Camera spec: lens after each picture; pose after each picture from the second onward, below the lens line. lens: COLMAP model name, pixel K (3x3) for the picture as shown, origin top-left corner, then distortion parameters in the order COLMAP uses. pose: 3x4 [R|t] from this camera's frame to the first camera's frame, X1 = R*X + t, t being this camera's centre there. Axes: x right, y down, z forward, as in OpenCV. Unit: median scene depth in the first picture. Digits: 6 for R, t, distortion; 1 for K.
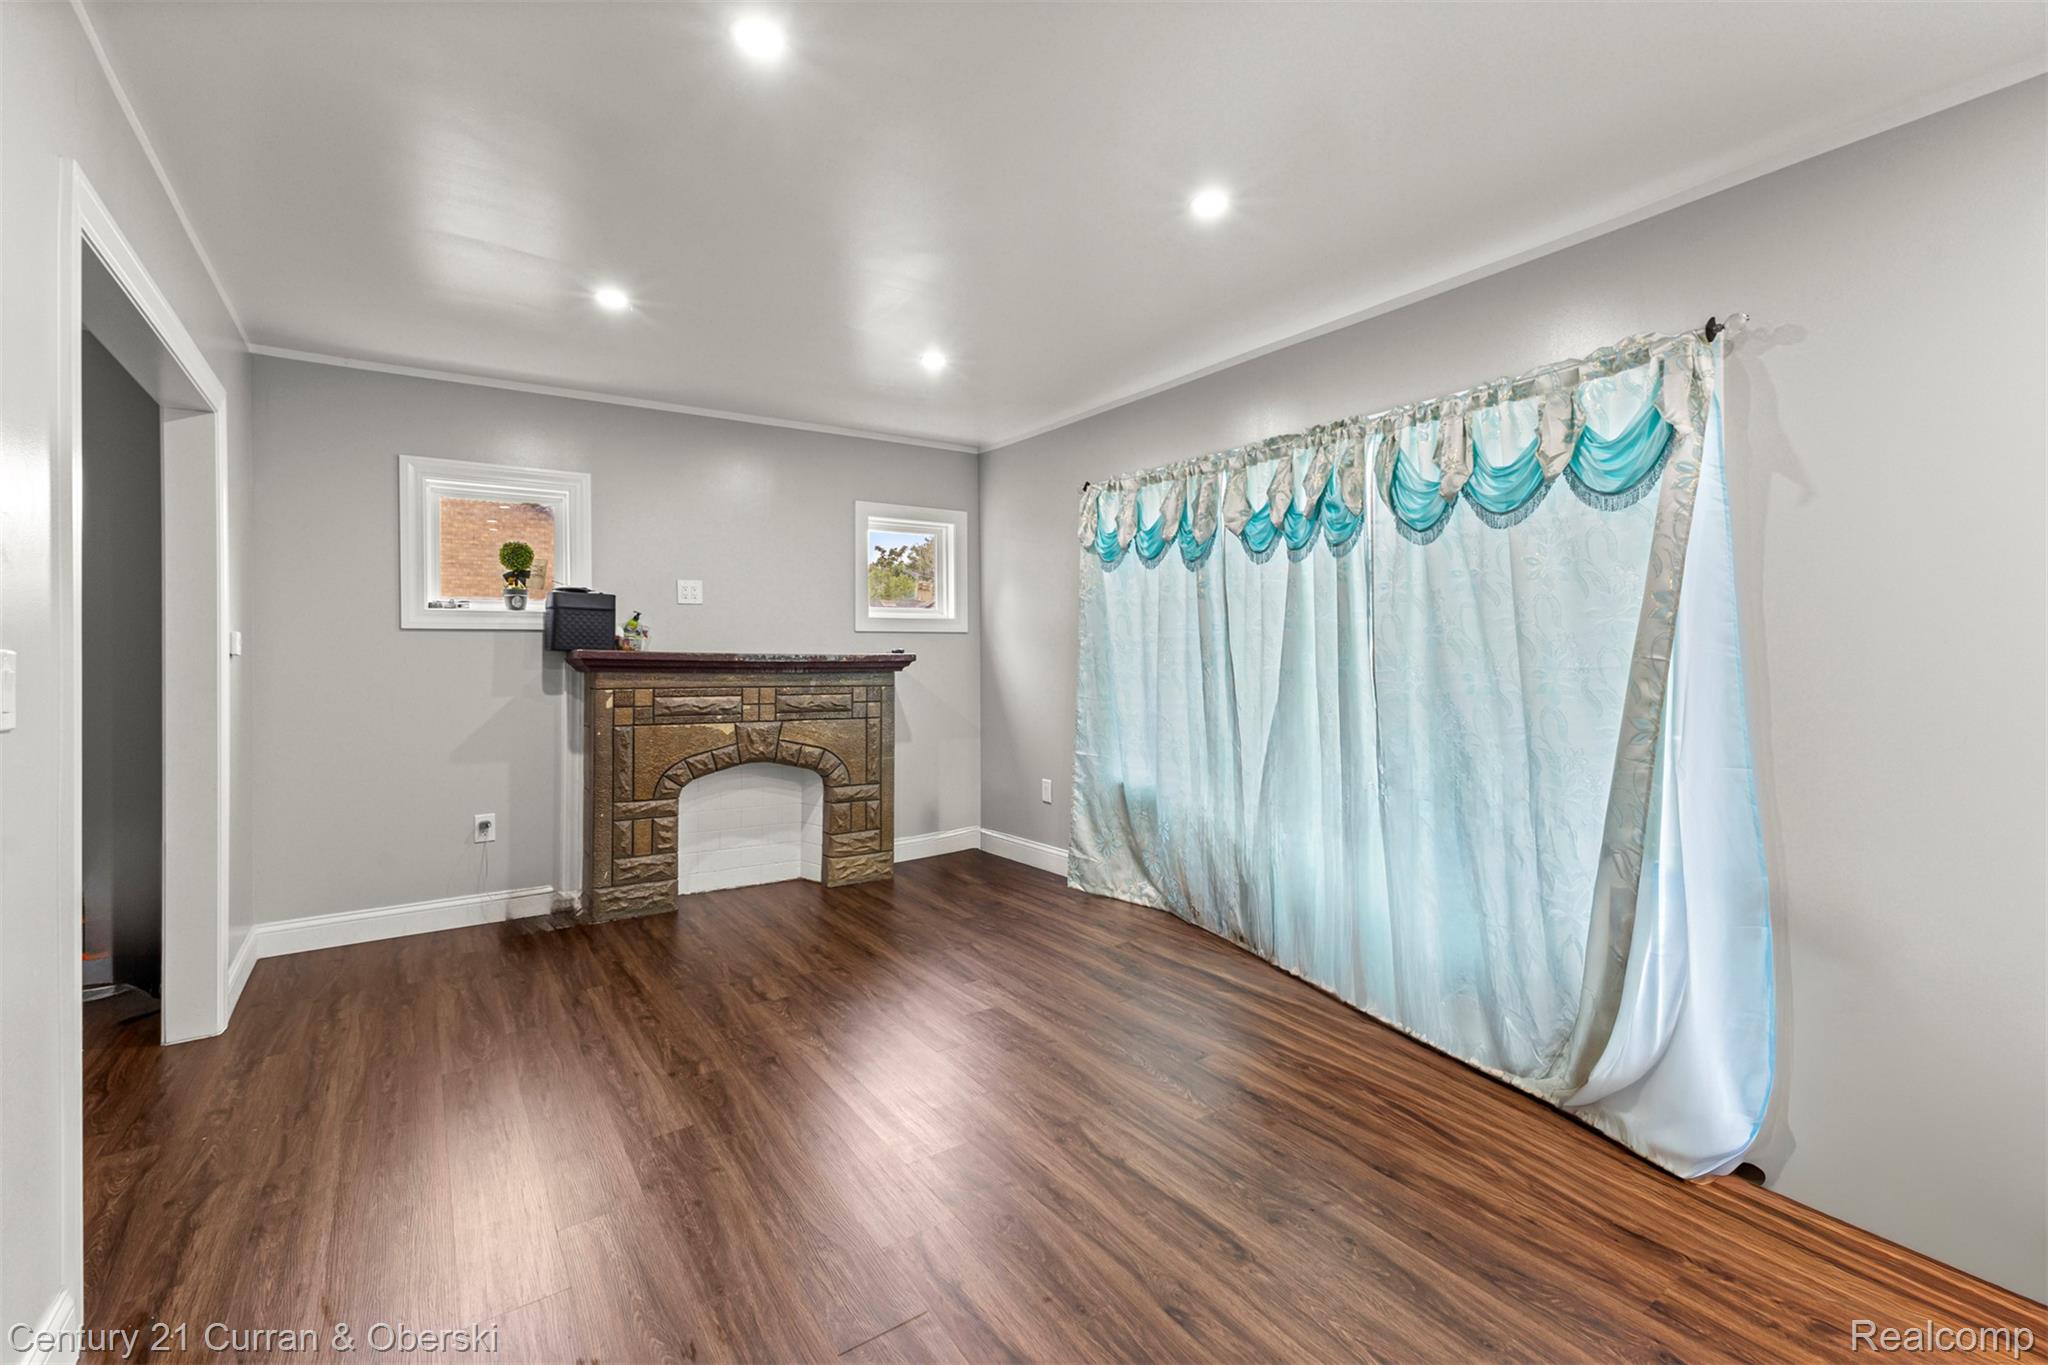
lens RADIAL K [[876.2, 0, 1035.5], [0, 876.2, 664.3], [0, 0, 1]] dist [0.003736, 0.001771]
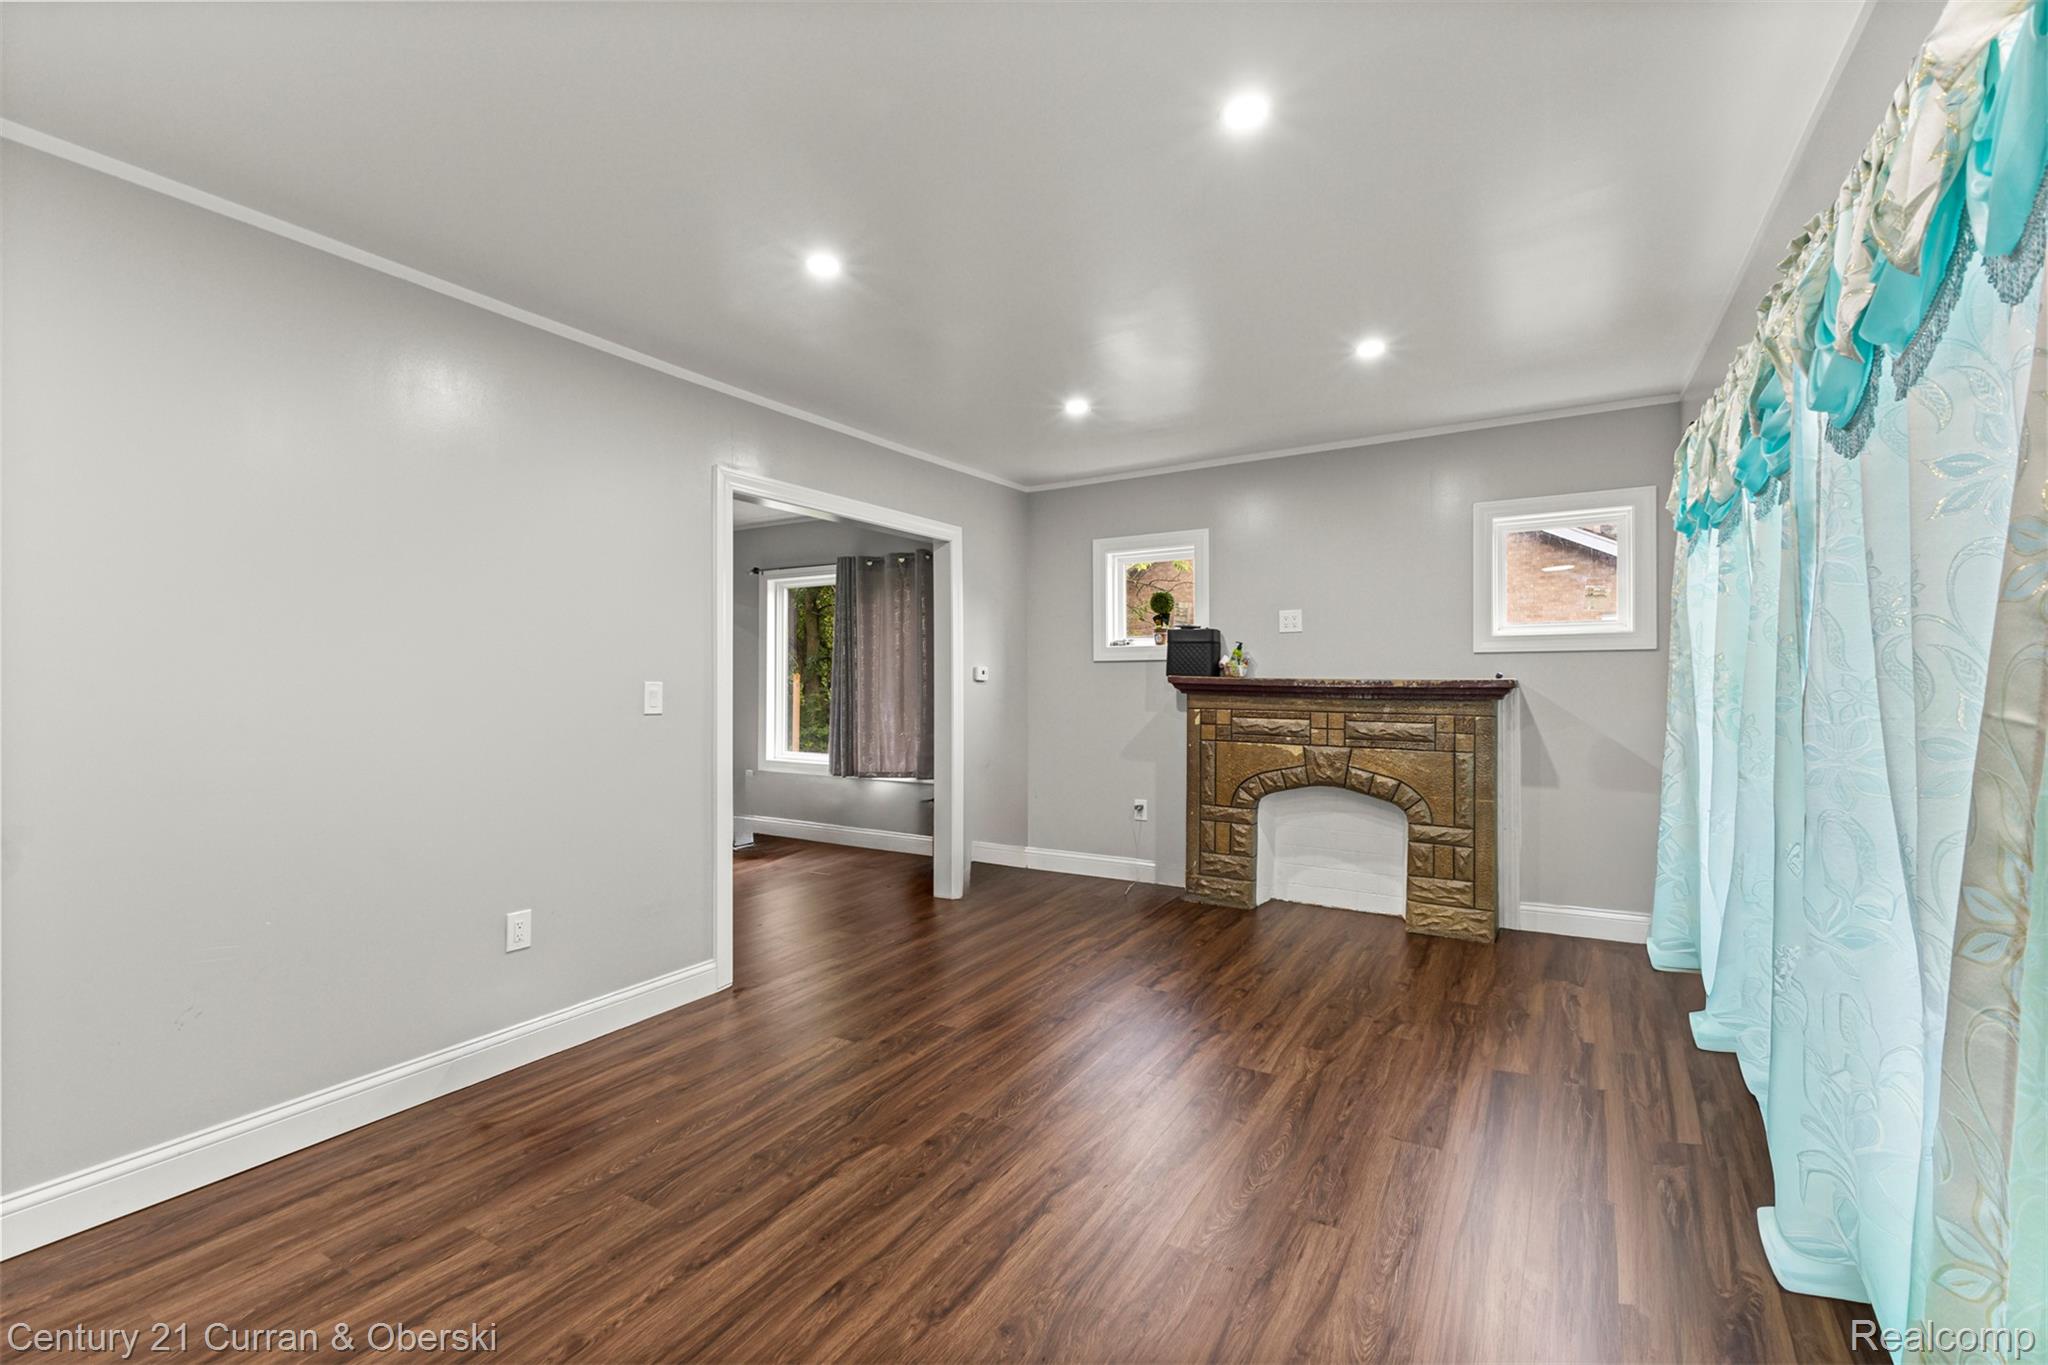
lens RADIAL K [[876.2, 0, 1051.7], [0, 876.2, 684.2], [0, 0, 1]] dist [0.003736, 0.001771]
pose [[0.429292, 0.008710, -0.903124, 0.486852], [-0.006537, 0.999957, 0.006536, -0.011024], [0.903142, 0.003098, 0.429331, 0.295442]]
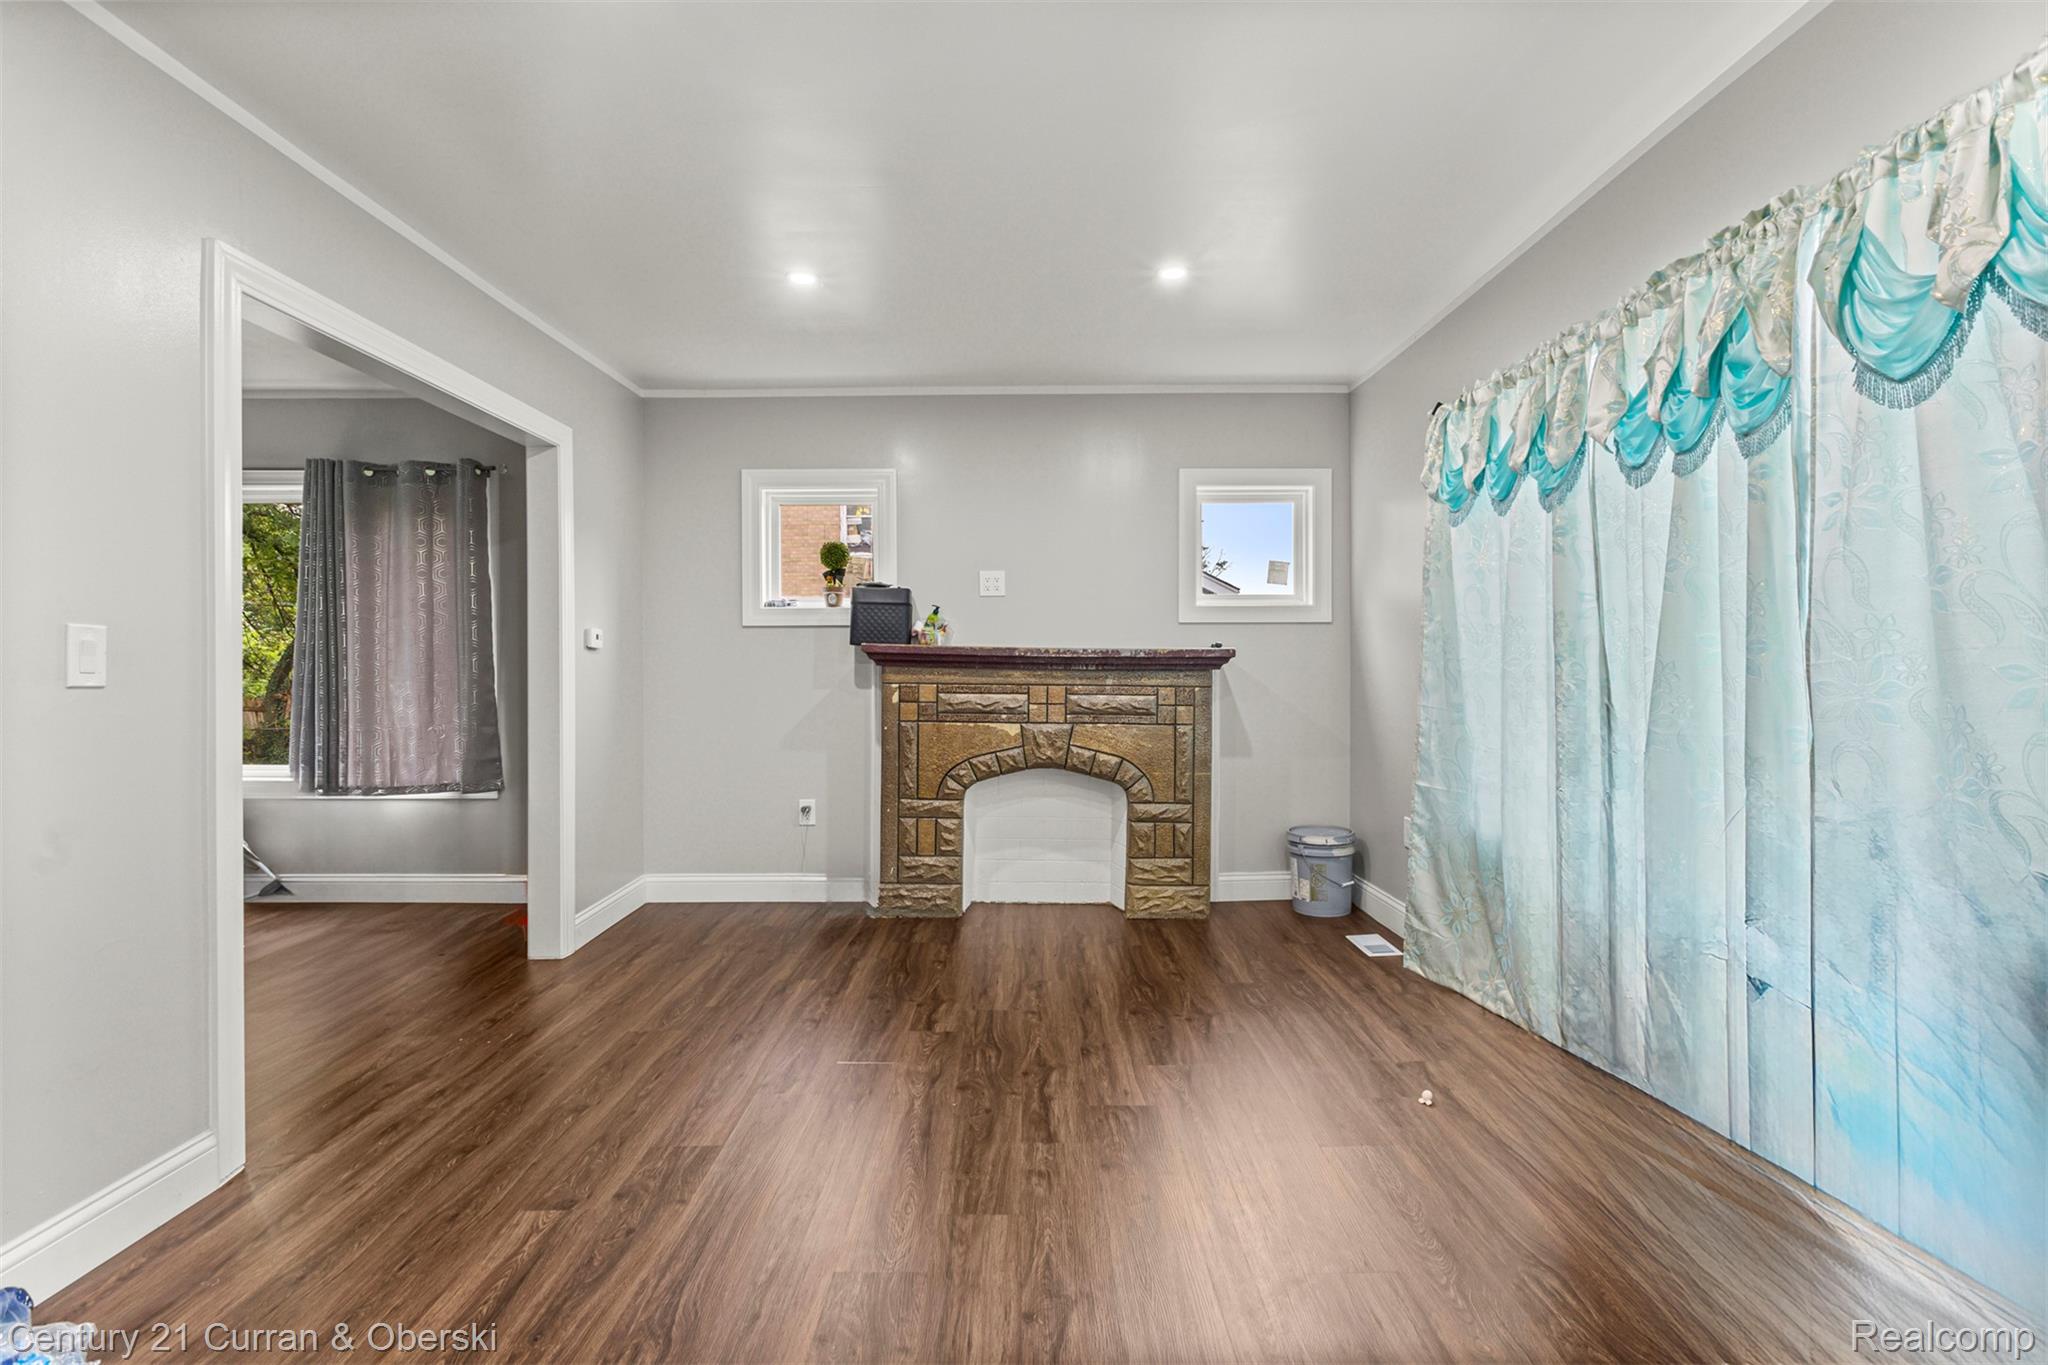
lens RADIAL K [[946.1, 0, 1039.8], [0, 946.1, 678.1], [0, 0, 1]] dist [-0.002242, -0.001307]
pose [[0.828283, 0.010055, -0.560220, 0.238410], [-0.007288, 0.999948, 0.007173, 0.012605], [0.560263, -0.001858, 0.828313, 0.197684]]
